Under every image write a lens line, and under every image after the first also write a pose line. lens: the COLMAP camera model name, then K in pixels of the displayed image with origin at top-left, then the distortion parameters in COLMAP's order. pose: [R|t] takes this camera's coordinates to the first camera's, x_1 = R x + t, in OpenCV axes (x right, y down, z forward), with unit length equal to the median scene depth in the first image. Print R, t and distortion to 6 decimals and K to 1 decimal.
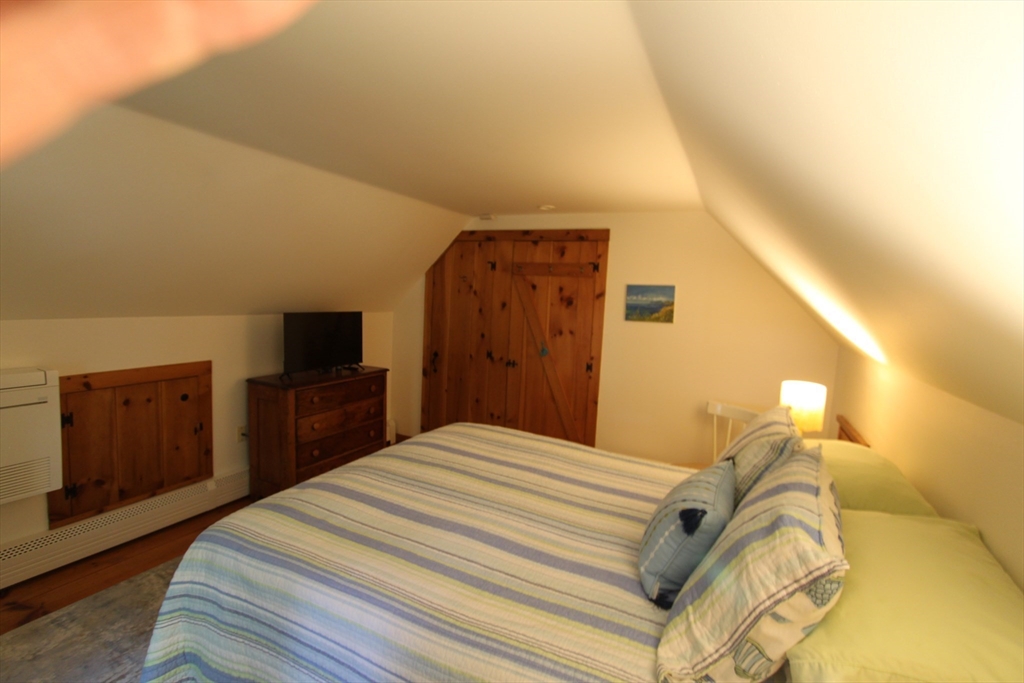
lens RADIAL K [[466.4, 0, 512.0], [0, 466.4, 341.5], [0, 0, 1]] dist [-0.014209, -0.000036]
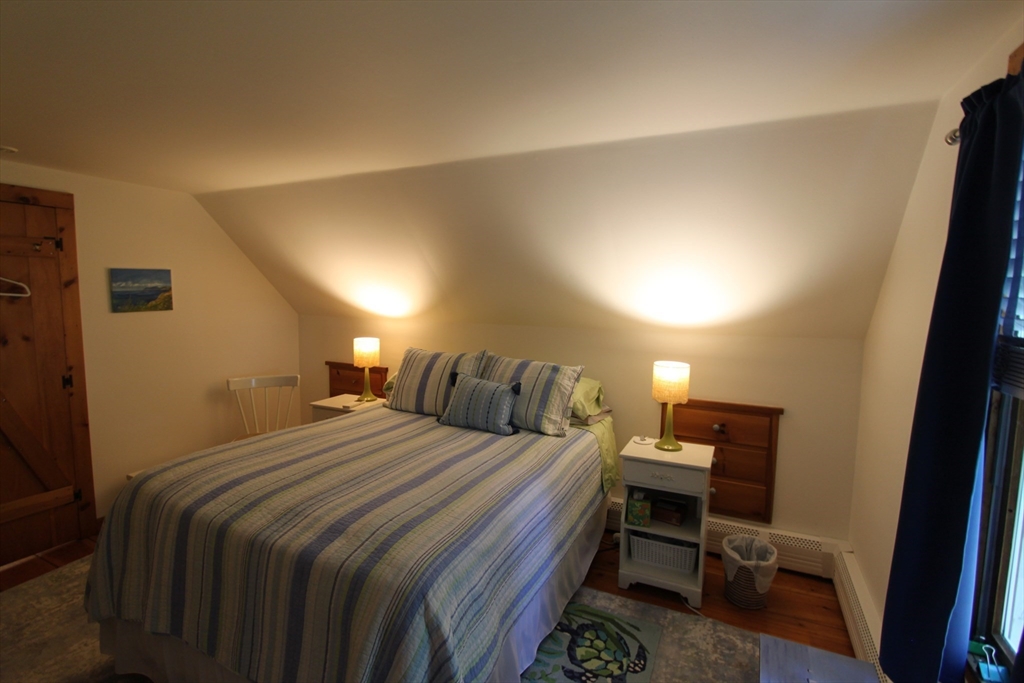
lens RADIAL K [[466.4, 0, 512.0], [0, 466.4, 341.5], [0, 0, 1]] dist [-0.014209, -0.000036]
pose [[0.018348, -0.157825, 0.987297, -0.897733], [0.091350, 0.983597, 0.155536, -0.093923], [-0.995650, 0.087336, 0.032465, 0.469619]]
